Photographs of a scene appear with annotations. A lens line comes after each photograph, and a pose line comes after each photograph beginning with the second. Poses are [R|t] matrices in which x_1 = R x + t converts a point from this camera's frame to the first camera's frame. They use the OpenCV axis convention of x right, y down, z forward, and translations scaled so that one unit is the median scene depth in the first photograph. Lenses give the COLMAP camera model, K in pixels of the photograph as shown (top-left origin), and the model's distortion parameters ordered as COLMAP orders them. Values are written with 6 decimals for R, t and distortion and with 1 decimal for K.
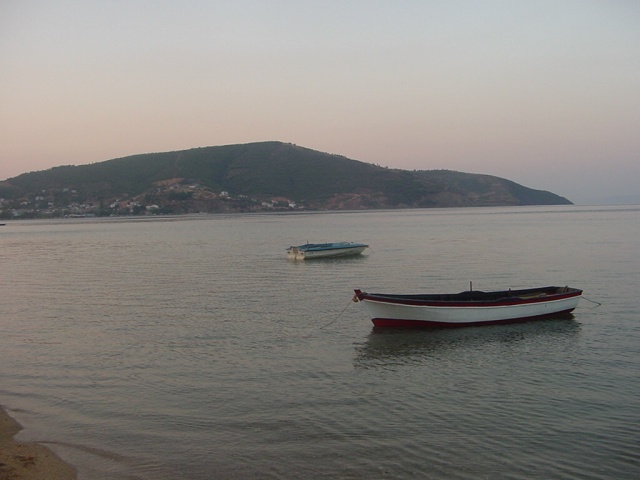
lens RADIAL K [[756.3, 0, 320.0], [0, 756.3, 240.0], [0, 0, 1]] dist [-0.201036, 0.206069]
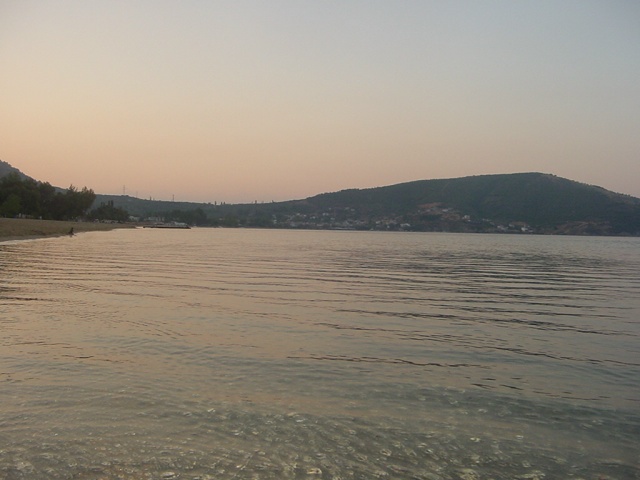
lens RADIAL K [[756.3, 0, 320.0], [0, 756.3, 240.0], [0, 0, 1]] dist [-0.201036, 0.206069]
pose [[0.906947, 0.050963, -0.418151, 0.165538], [-0.061420, 0.998045, -0.011579, 0.004924], [0.416744, 0.036184, 0.908304, -0.209752]]
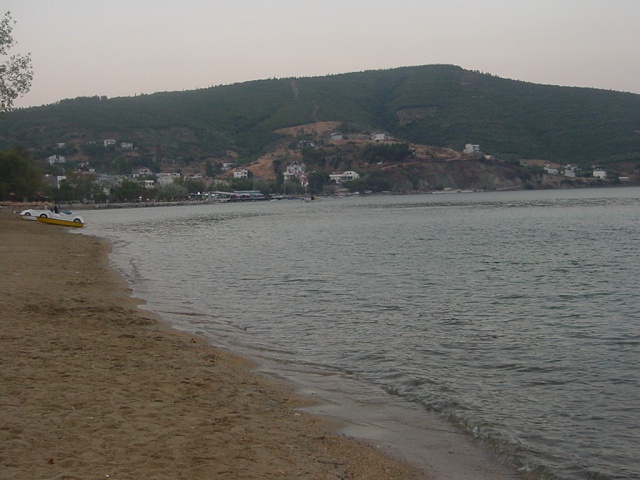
lens RADIAL K [[981.8, 0, 320.0], [0, 981.8, 240.0], [0, 0, 1]] dist [-0.123613, 0.646252]
pose [[0.999968, -0.006797, 0.004221, -0.214599], [0.006771, 0.999957, 0.006345, -0.009994], [-0.004264, -0.006316, 0.999971, 0.390139]]
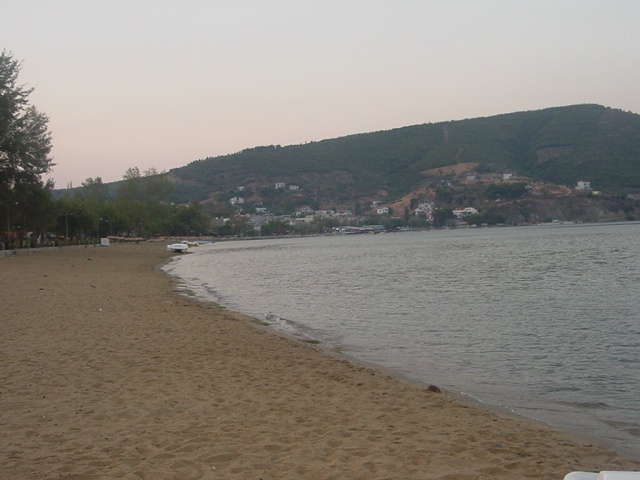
lens RADIAL K [[981.8, 0, 320.0], [0, 981.8, 240.0], [0, 0, 1]] dist [-0.123613, 0.646252]
pose [[0.981794, -0.015332, -0.189329, -0.173382], [0.010539, 0.999599, -0.026297, -0.006768], [0.189657, 0.023822, 0.981561, 0.278863]]
